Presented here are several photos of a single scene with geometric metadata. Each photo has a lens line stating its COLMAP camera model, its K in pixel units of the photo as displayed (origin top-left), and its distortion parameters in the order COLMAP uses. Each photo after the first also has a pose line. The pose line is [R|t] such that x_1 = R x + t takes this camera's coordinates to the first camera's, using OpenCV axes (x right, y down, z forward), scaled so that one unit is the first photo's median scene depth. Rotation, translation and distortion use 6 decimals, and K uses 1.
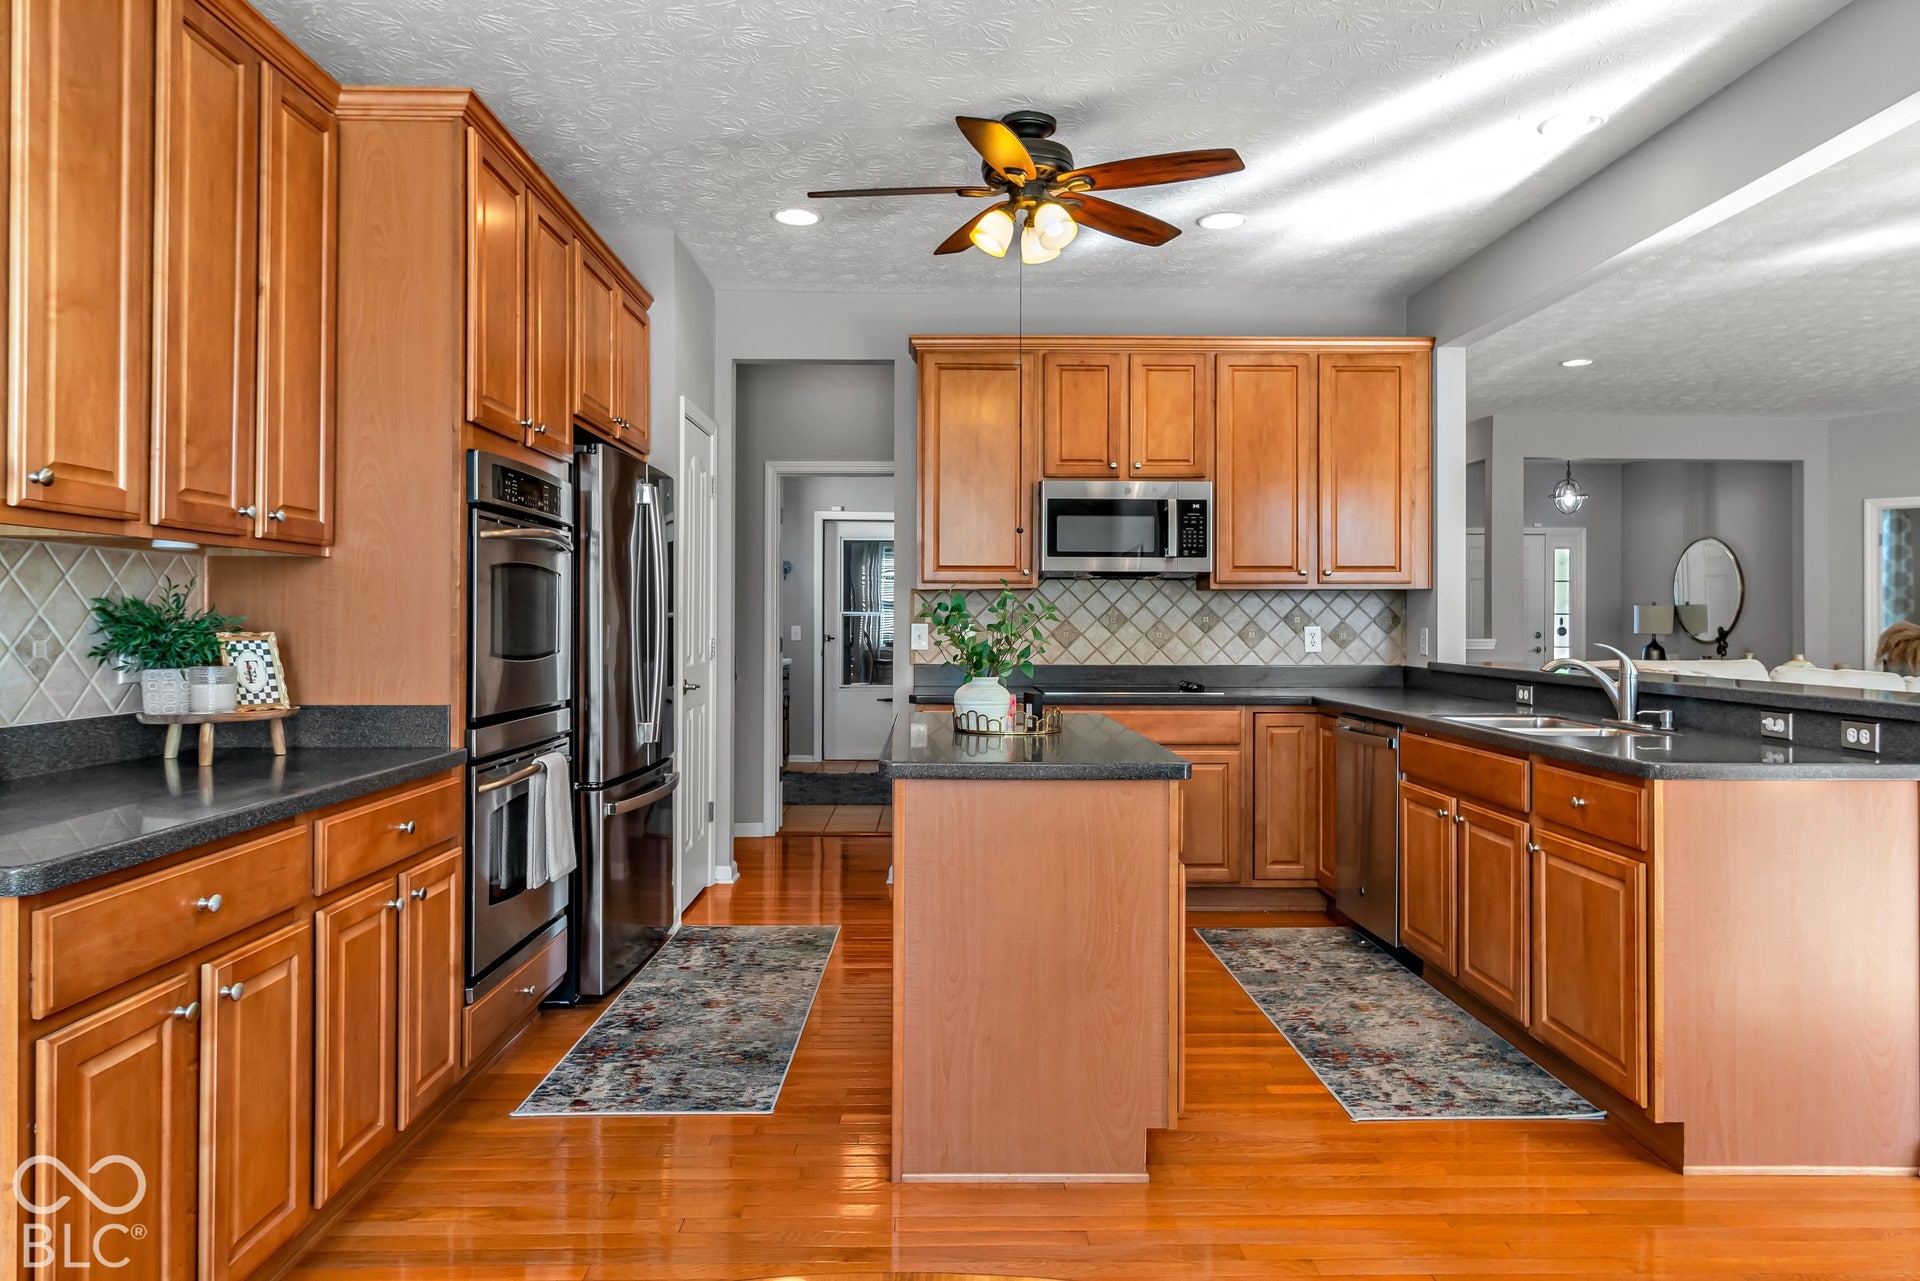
lens RADIAL K [[1198.5, 0, 958.1], [0, 1198.5, 625.4], [0, 0, 1]] dist [0.003685, 0.002328]
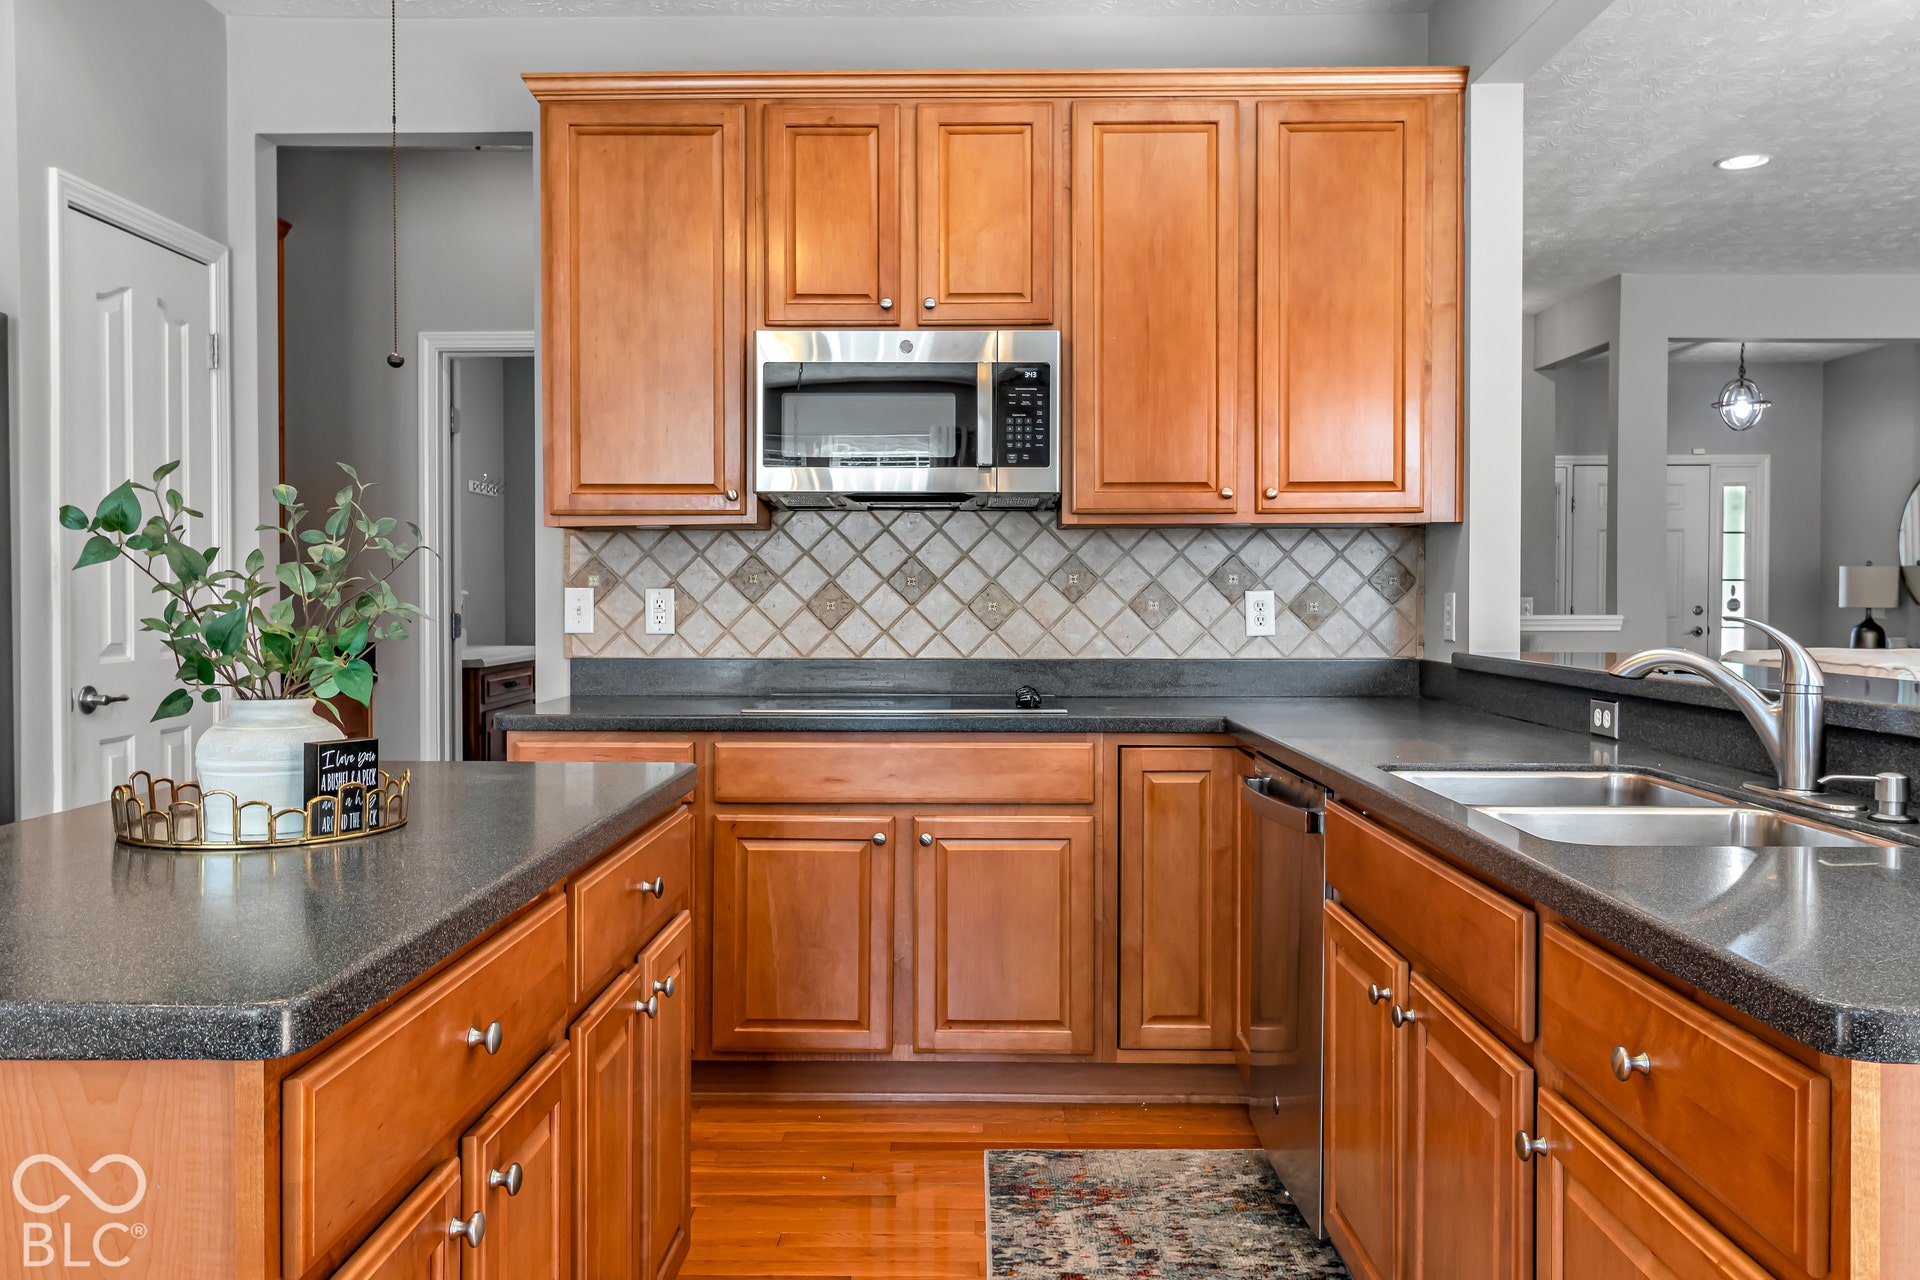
lens RADIAL K [[1457.2, 0, 955.4], [0, 1457.2, 633.7], [0, 0, 1]] dist [0.009537, -0.007796]
pose [[0.999423, -0.001723, -0.033920, 0.183744], [0.002424, 0.999784, 0.020633, 0.006923], [0.033877, -0.020703, 0.999212, 0.313679]]
